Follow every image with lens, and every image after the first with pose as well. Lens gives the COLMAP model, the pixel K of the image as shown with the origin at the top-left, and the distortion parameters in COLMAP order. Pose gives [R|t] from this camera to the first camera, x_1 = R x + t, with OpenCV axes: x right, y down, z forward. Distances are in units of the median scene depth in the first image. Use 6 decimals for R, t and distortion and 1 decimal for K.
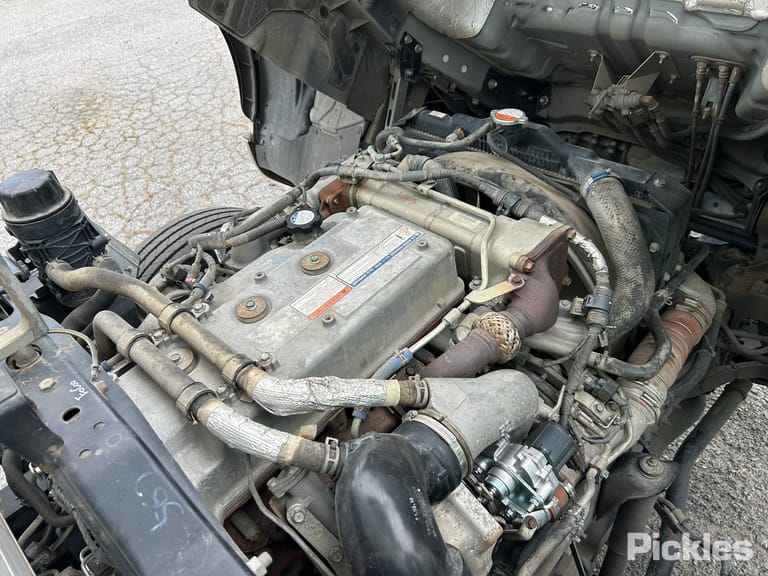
lens RADIAL K [[598.2, 0, 386.6], [0, 598.2, 290.3], [0, 0, 1]] dist [0.041629, -0.040510]
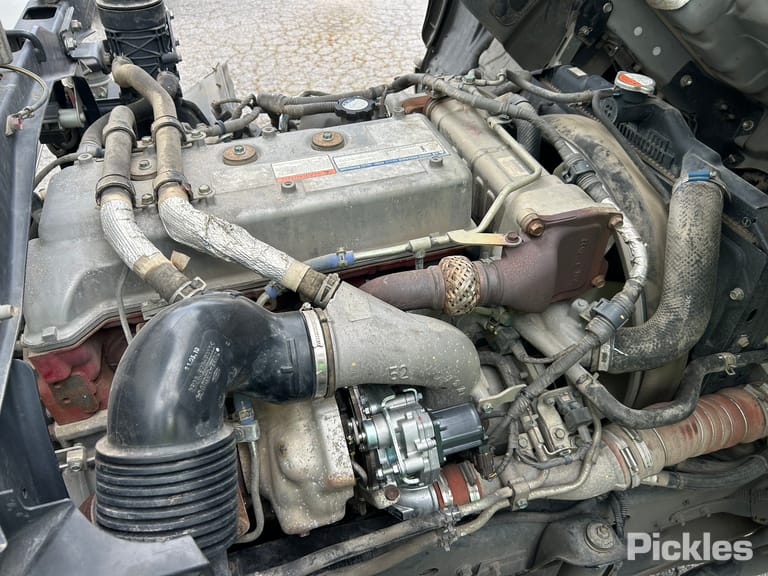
lens RADIAL K [[598.2, 0, 380.1], [0, 598.2, 291.2], [0, 0, 1]] dist [0.041629, -0.040510]
pose [[0.864685, 0.413110, -0.285762, 0.283207], [-0.407901, 0.909470, 0.080508, 0.051921], [0.293150, 0.046949, 0.954913, 0.136343]]
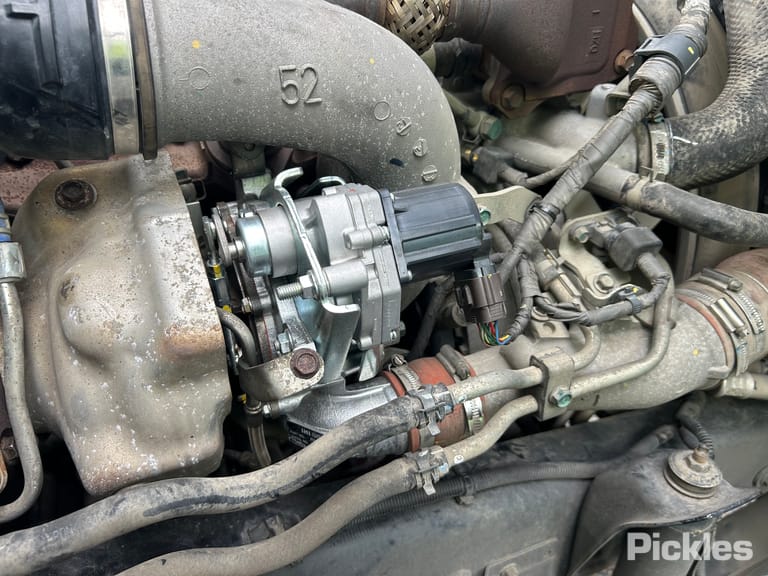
lens RADIAL K [[598.2, 0, 379.8], [0, 598.2, 286.6], [0, 0, 1]] dist [0.041629, -0.040510]
pose [[0.914420, 0.304314, -0.266887, 0.305216], [-0.341374, 0.934095, -0.104545, 0.292878], [0.217484, 0.186707, 0.958040, 0.495310]]
